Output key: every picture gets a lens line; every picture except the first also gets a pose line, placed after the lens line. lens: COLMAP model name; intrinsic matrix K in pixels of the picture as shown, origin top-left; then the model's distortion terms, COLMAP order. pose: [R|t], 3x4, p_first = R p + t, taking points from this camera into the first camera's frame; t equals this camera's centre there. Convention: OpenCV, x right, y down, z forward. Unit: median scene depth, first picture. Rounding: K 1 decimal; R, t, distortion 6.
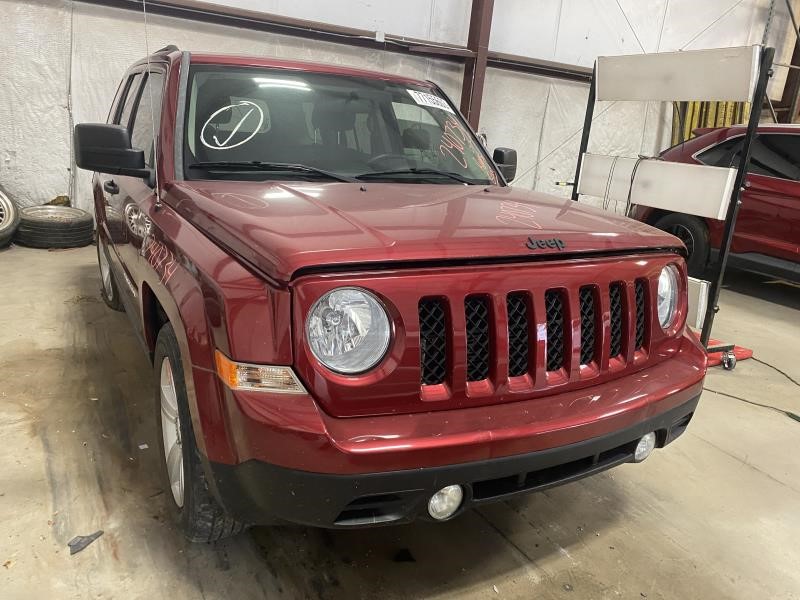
lens RADIAL K [[610.5, 0, 398.2], [0, 610.5, 329.8], [0, 0, 1]] dist [0.001846, -0.000290]
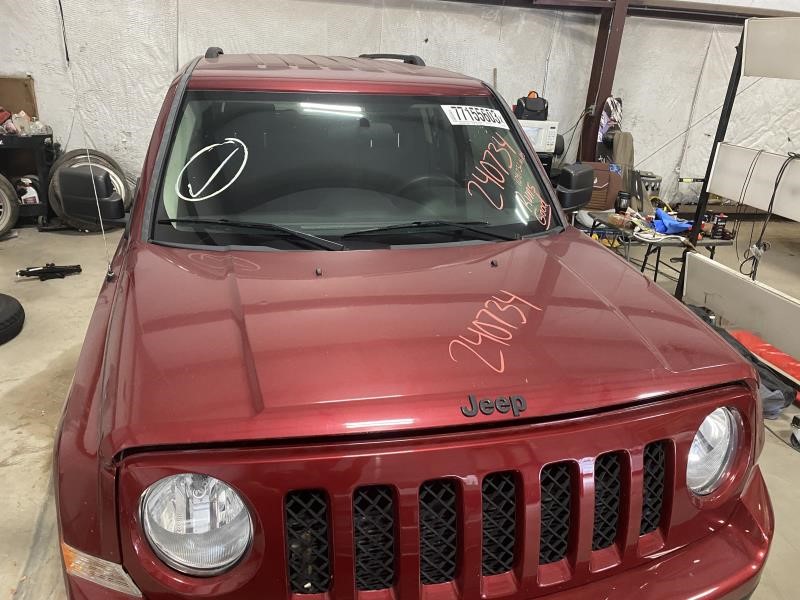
lens RADIAL K [[601.8, 0, 401.8], [0, 601.8, 321.0], [0, 0, 1]] dist [0.004510, 0.002570]
pose [[0.966068, 0.074574, -0.247289, 0.202885], [-0.051082, 0.993666, 0.100096, -0.202927], [0.253187, -0.084068, 0.963758, 0.203170]]
